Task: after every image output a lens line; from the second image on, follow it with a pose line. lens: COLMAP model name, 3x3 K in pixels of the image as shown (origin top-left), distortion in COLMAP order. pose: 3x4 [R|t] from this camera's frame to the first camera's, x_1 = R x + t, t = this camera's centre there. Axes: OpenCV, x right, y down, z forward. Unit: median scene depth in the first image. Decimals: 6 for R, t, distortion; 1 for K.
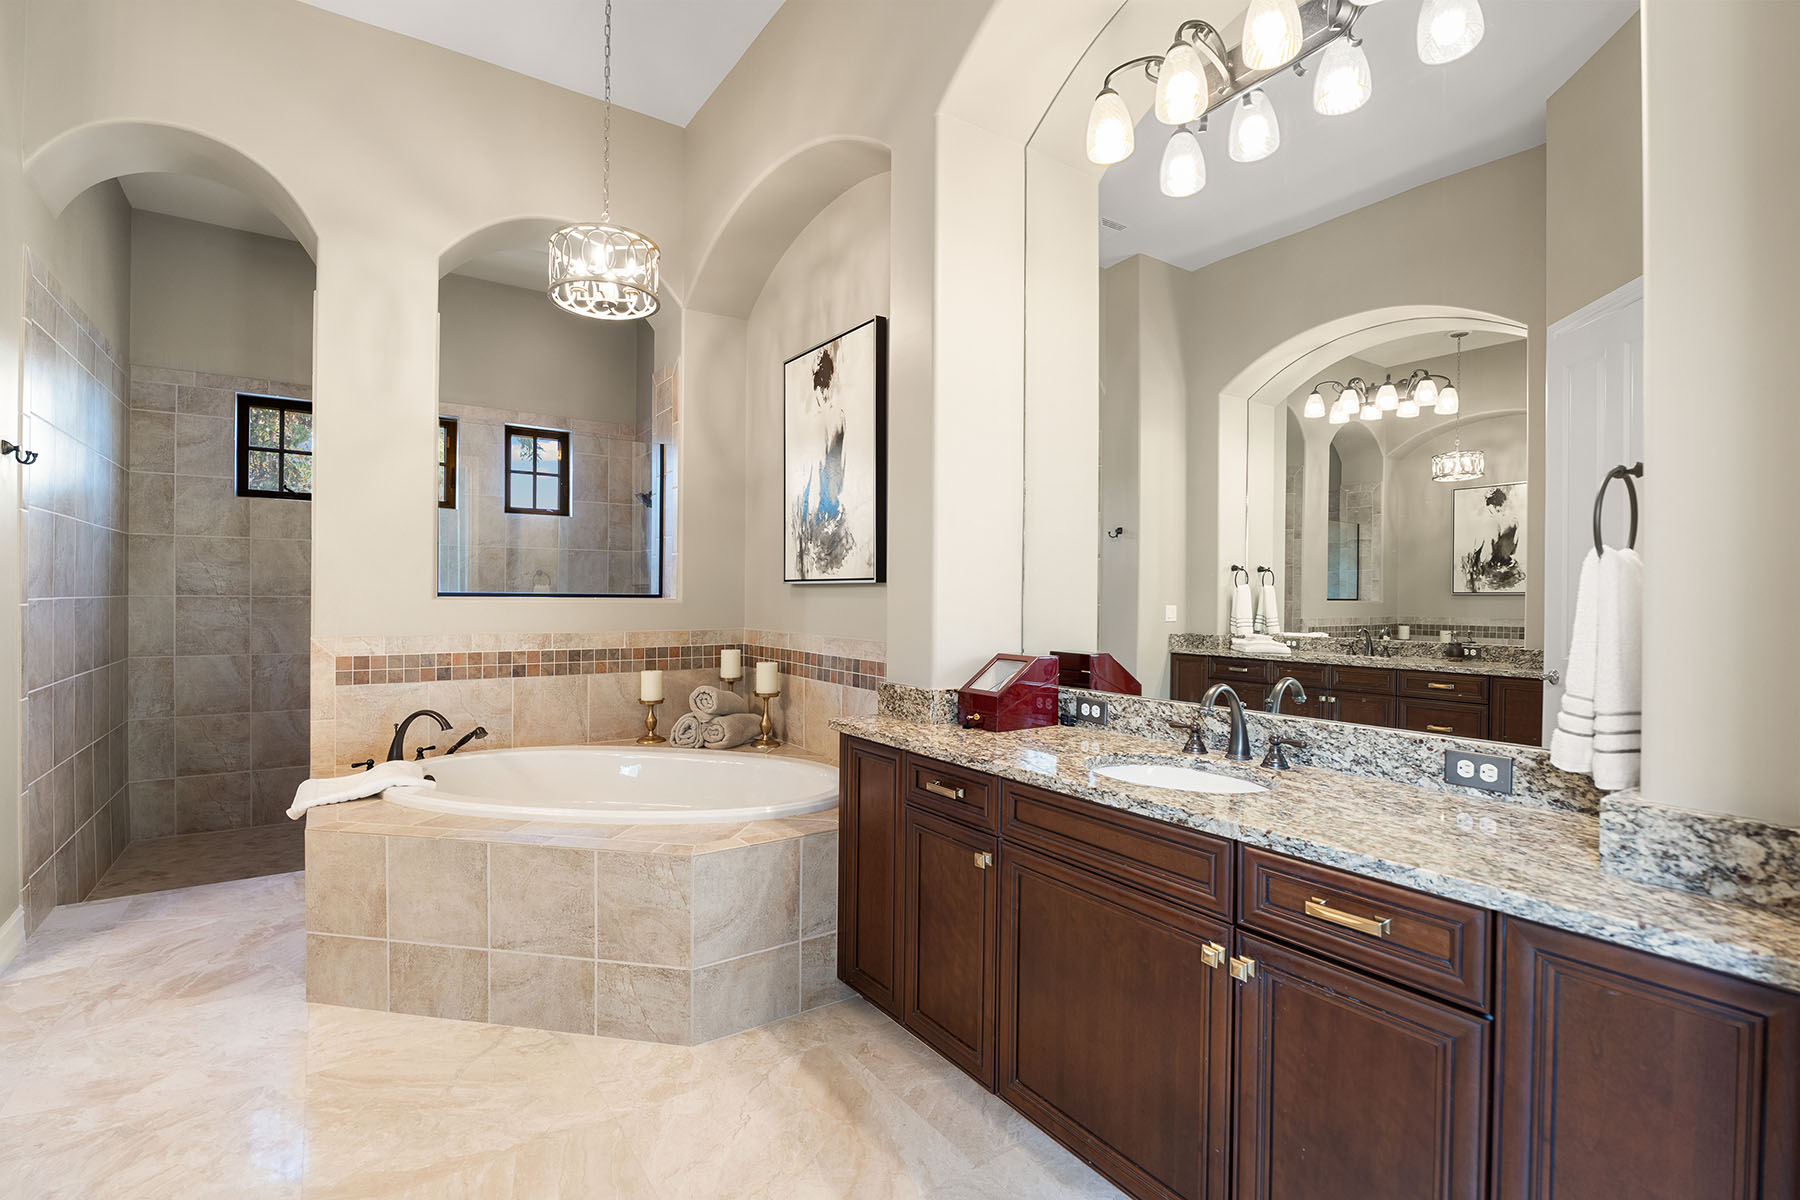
lens RADIAL K [[811.9, 0, 903.6], [0, 811.9, 626.0], [0, 0, 1]] dist [-0.017057, 0.000042]
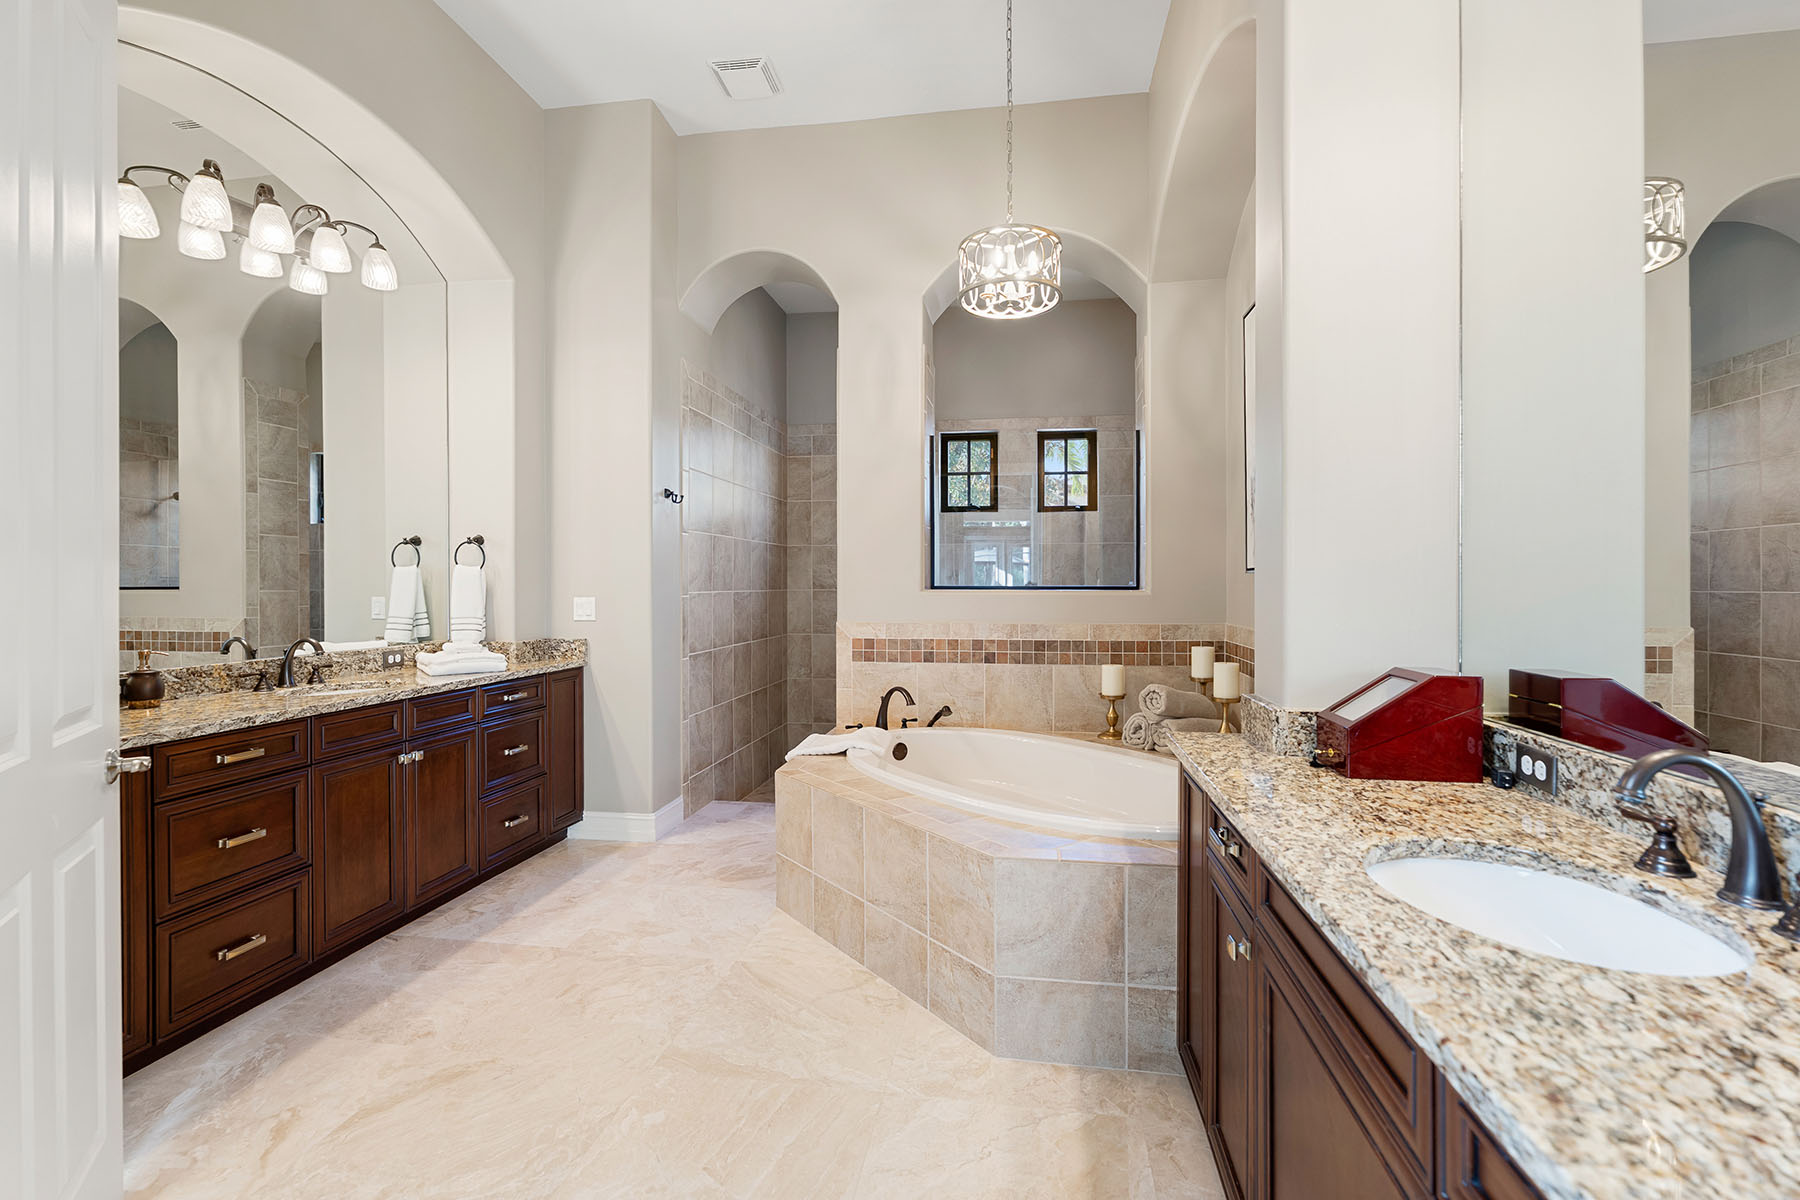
lens RADIAL K [[807.0, 0, 893.3], [0, 807.0, 609.1], [0, 0, 1]] dist [0.001268, 0.000432]
pose [[0.720864, 0.011869, -0.692974, 0.186709], [-0.019507, 0.999805, -0.003169, -0.003728], [0.692801, 0.015802, 0.720955, 0.129294]]
